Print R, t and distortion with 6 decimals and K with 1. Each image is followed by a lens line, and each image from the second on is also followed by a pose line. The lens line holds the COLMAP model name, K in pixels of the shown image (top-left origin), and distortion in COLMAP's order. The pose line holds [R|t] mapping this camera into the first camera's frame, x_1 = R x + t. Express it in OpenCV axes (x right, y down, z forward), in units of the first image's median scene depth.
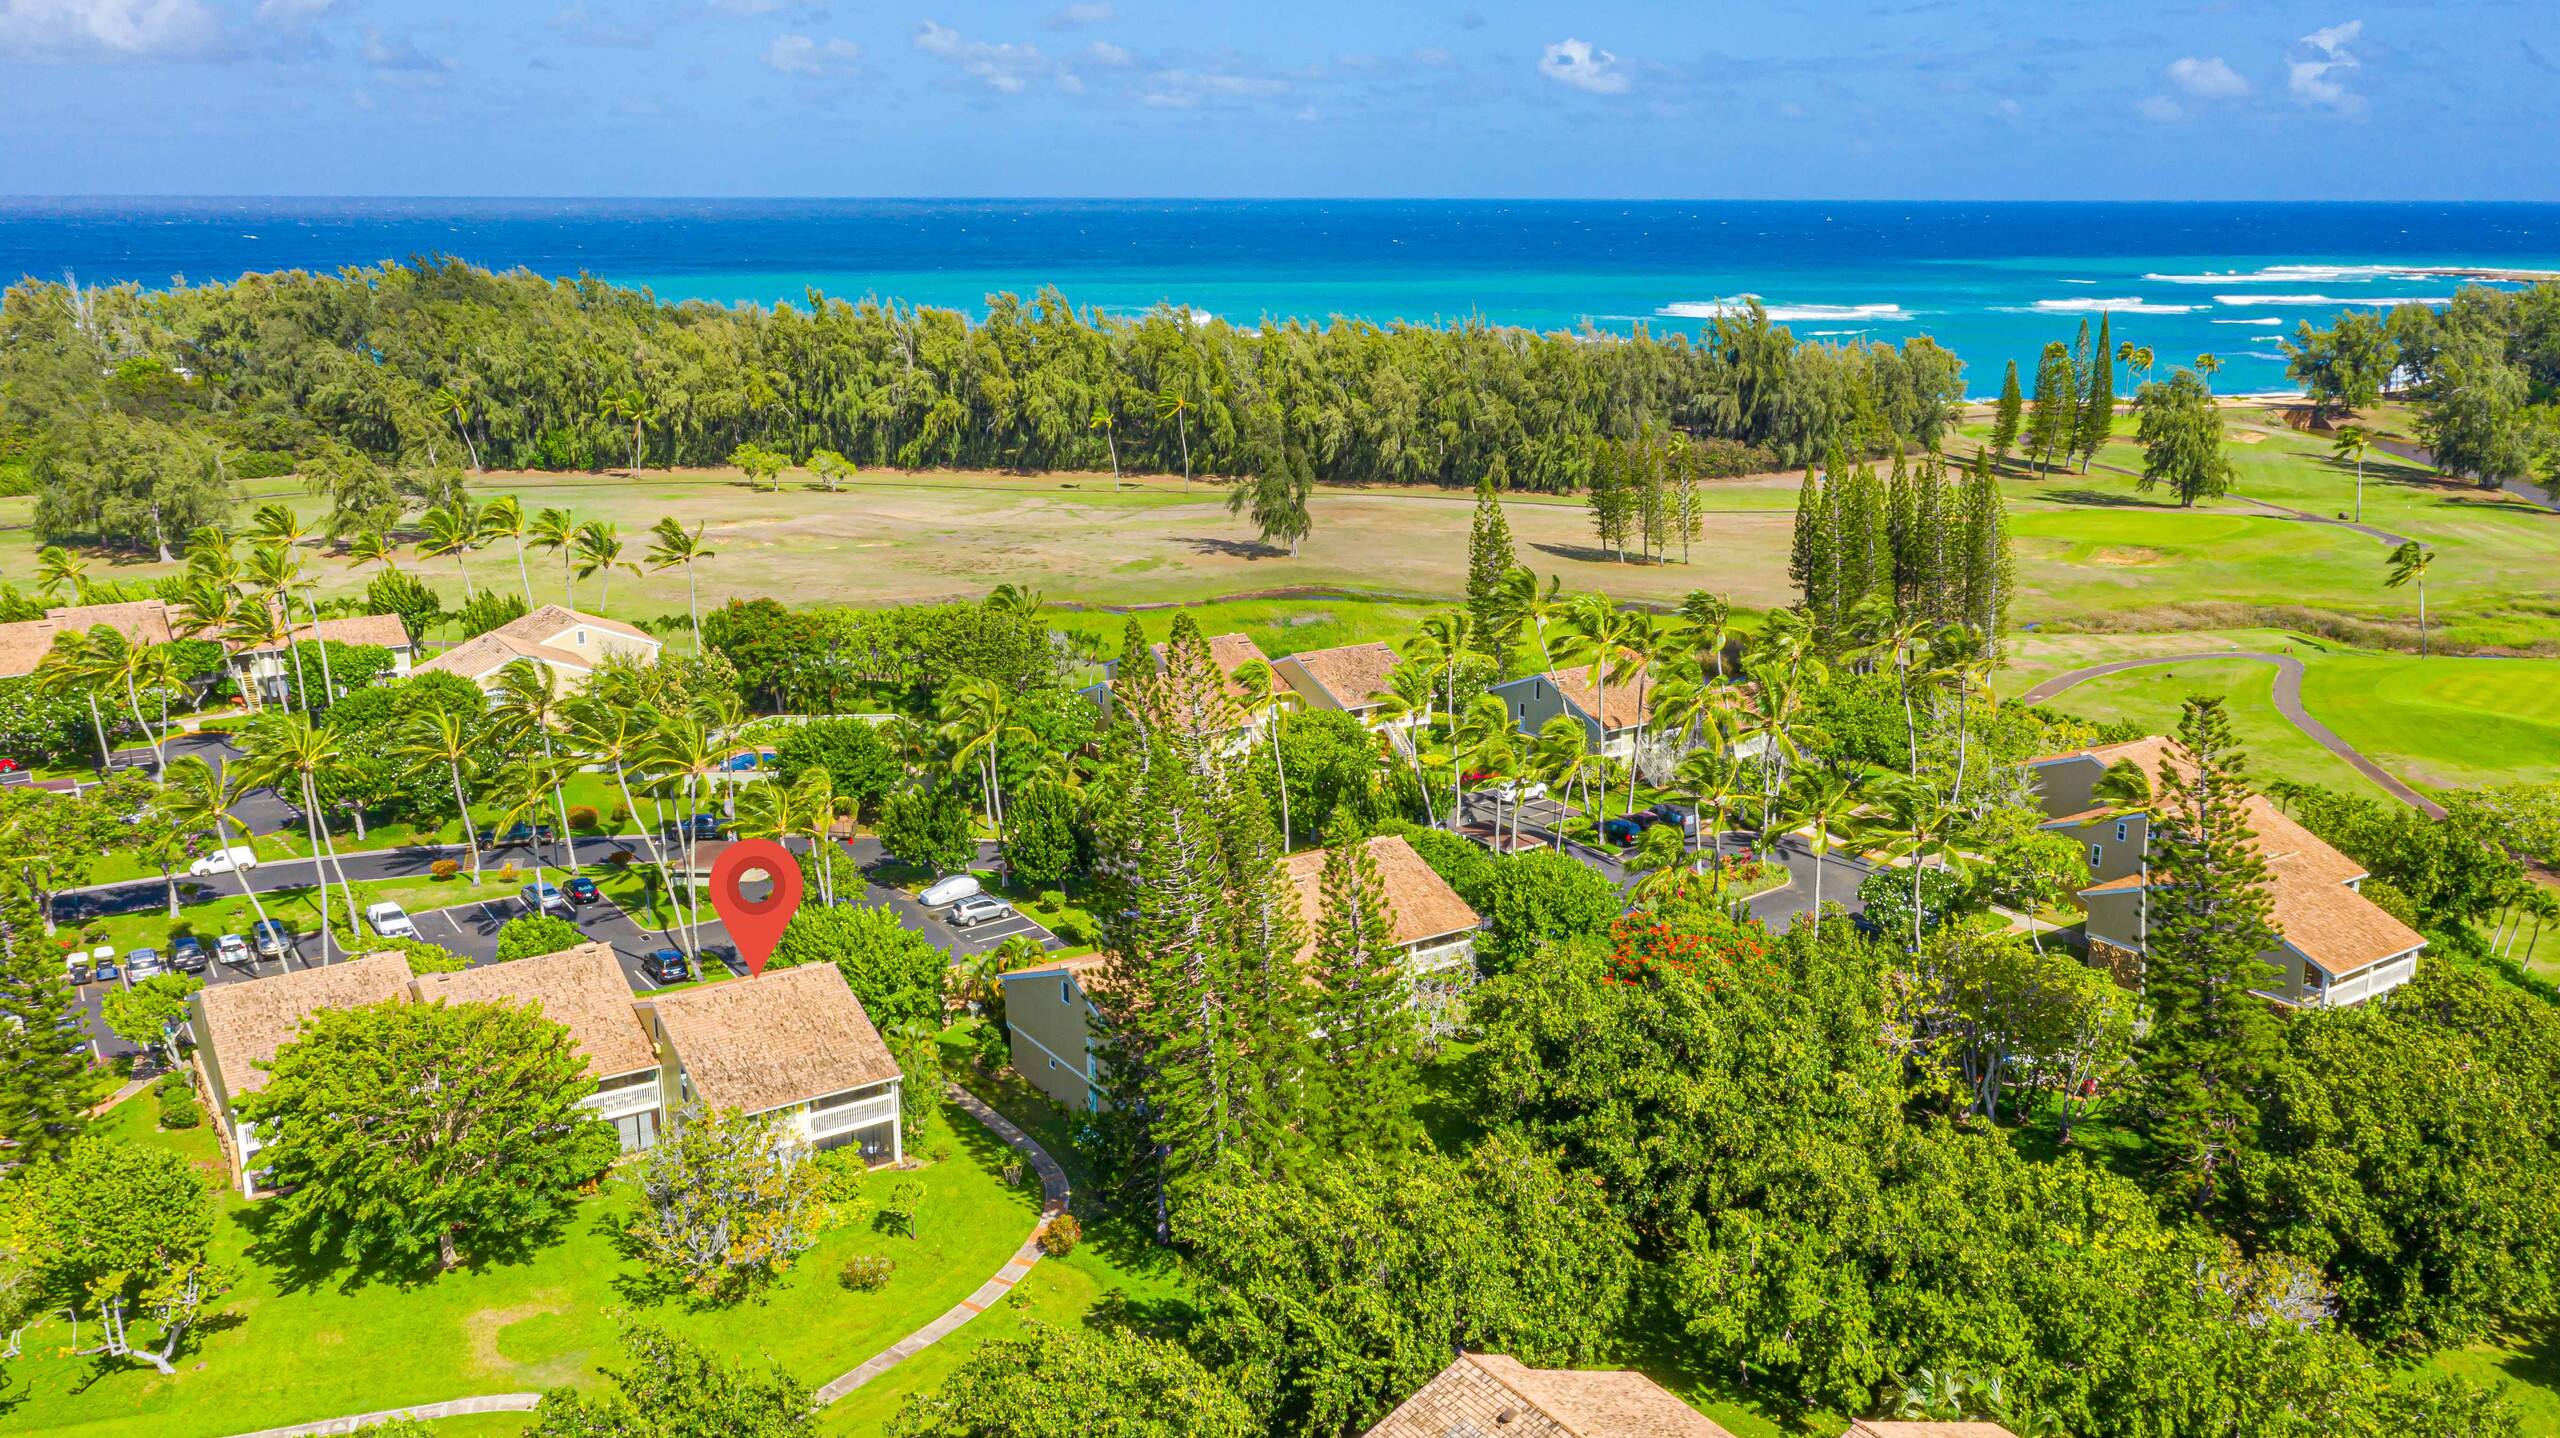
lens RADIAL K [[2056.1, 0, 1280.8], [0, 2056.1, 725.1], [0, 0, 1]] dist [0.032428, -0.000401]
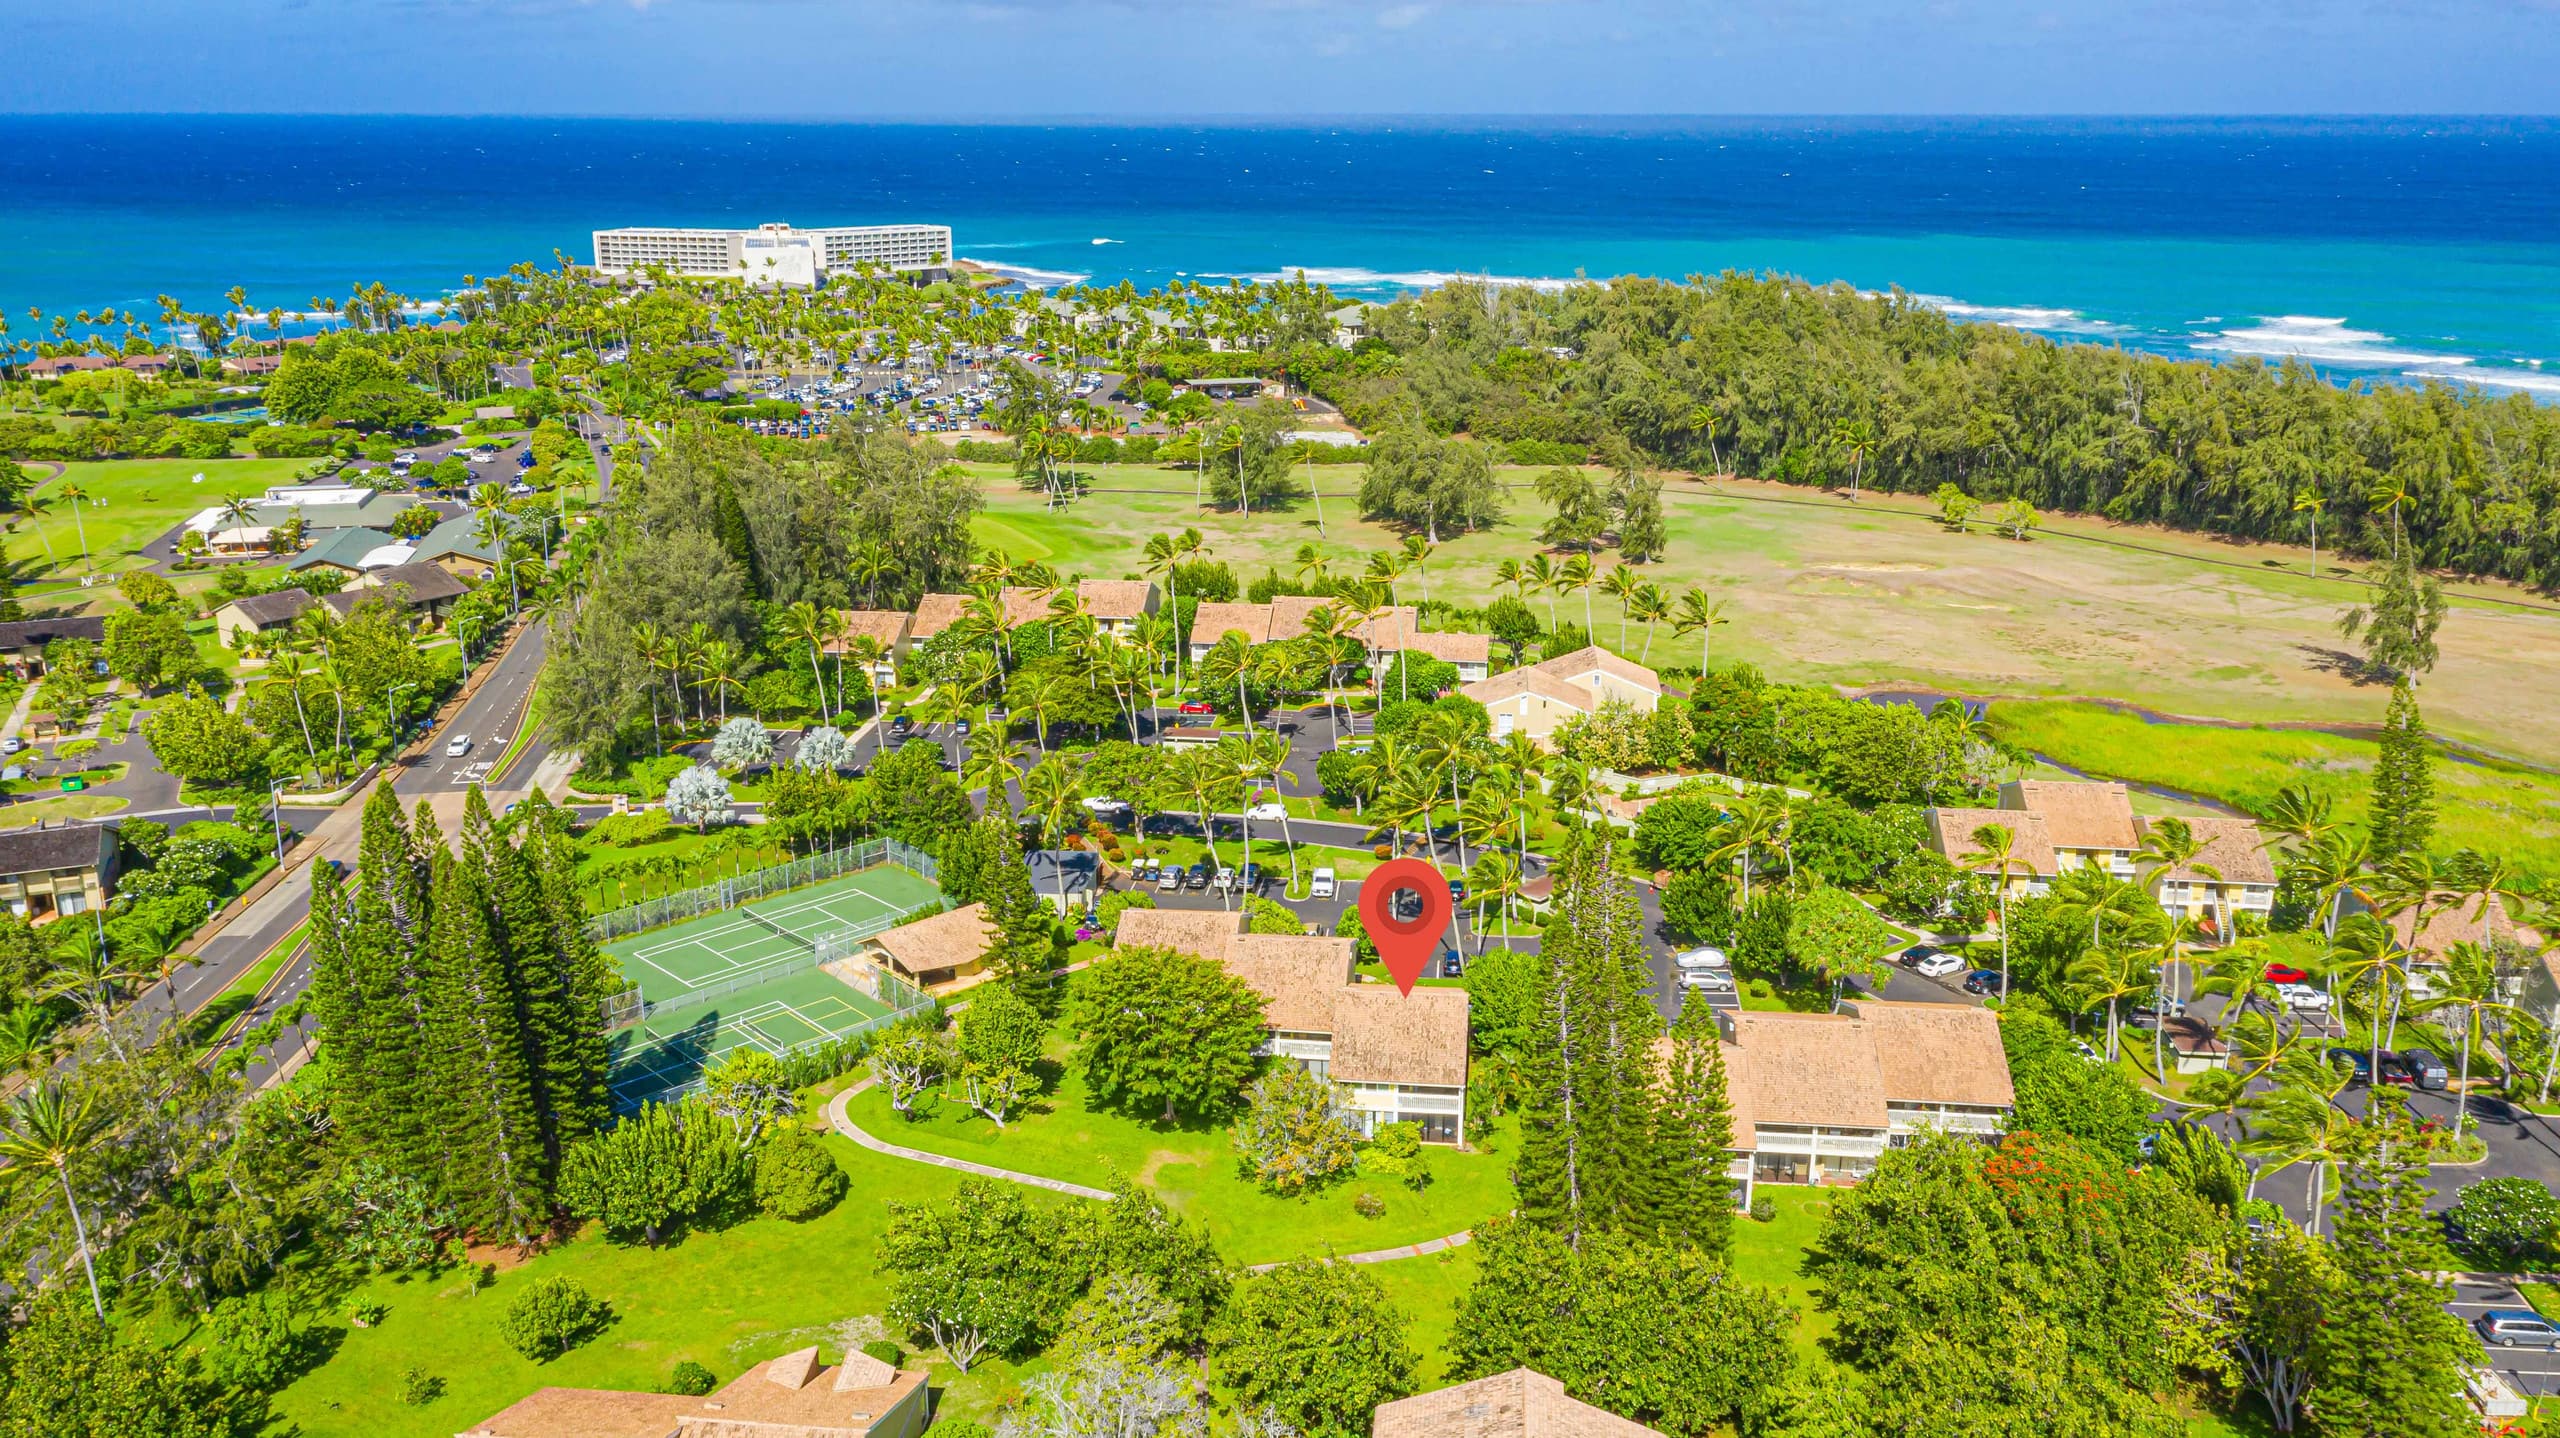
lens RADIAL K [[2056.1, 0, 1281.2], [0, 2056.1, 715.8], [0, 0, 1]] dist [0.032428, -0.000401]
pose [[0.788141, 0.176924, -0.589519, 0.112212], [-0.167618, 0.983291, 0.071009, -0.035267], [0.592232, 0.042849, 0.804627, -0.049652]]
